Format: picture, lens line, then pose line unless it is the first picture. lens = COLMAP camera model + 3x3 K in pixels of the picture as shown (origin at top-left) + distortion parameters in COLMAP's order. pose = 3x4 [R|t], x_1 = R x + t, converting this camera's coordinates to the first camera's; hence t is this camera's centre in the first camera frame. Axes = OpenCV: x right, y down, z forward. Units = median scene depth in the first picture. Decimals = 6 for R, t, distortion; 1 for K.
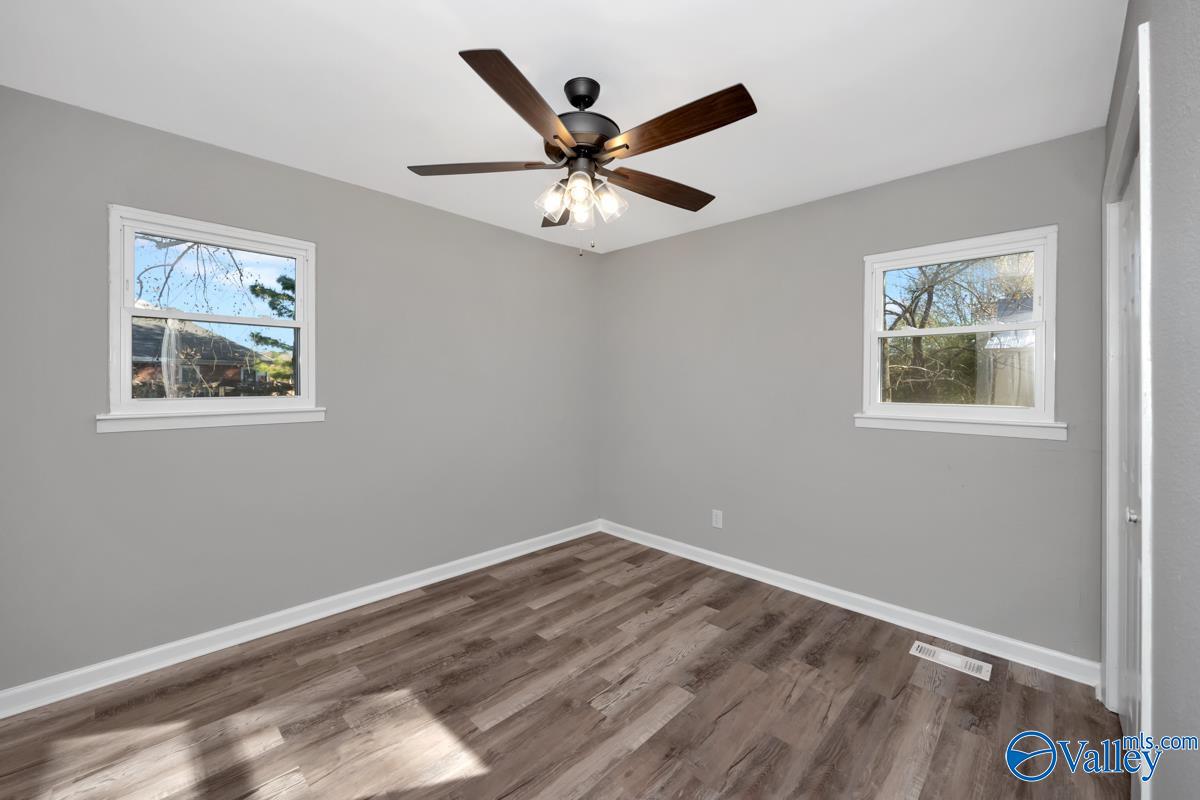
lens RADIAL K [[472.2, 0, 597.9], [0, 472.2, 393.5], [0, 0, 1]] dist [0.000800, -0.001037]
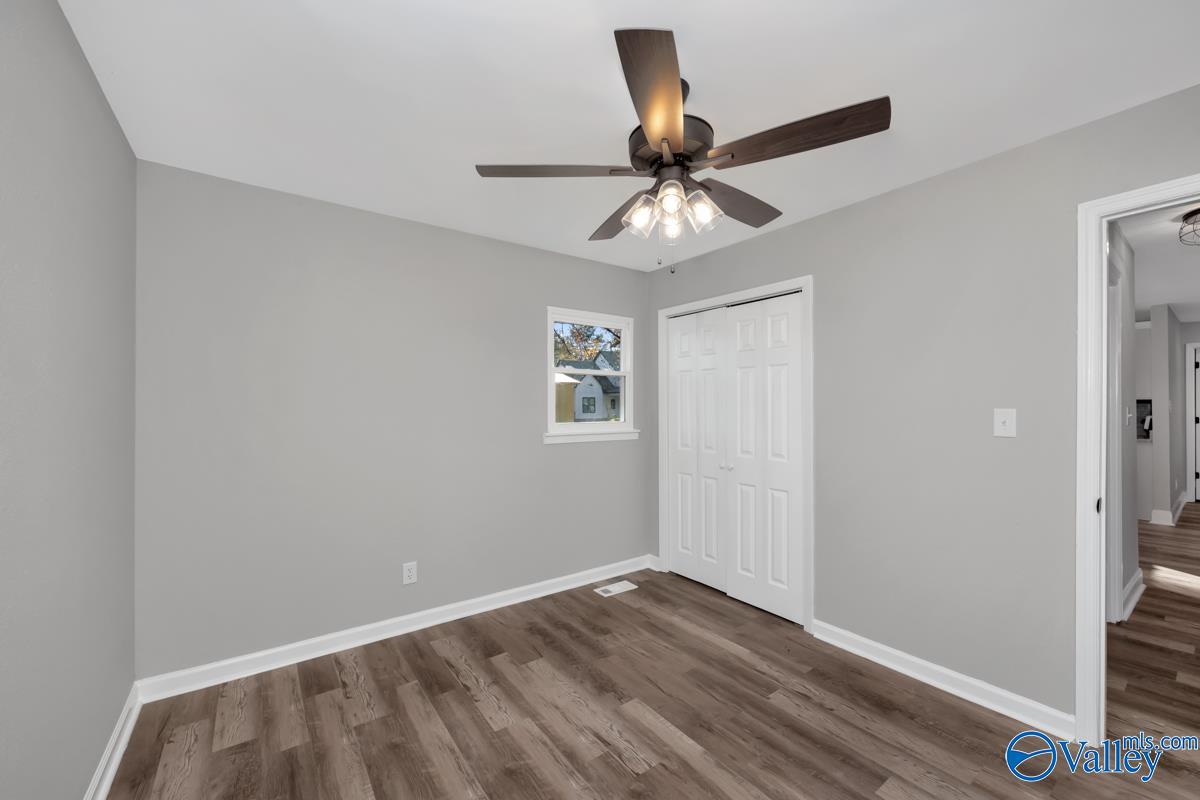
lens RADIAL K [[472.2, 0, 608.7], [0, 472.2, 404.7], [0, 0, 1]] dist [0.000800, -0.001037]
pose [[0.146203, 0.006079, 0.989236, -0.697918], [0.026723, 0.999592, -0.010092, -0.014670], [-0.988894, 0.027911, 0.145981, 0.710701]]
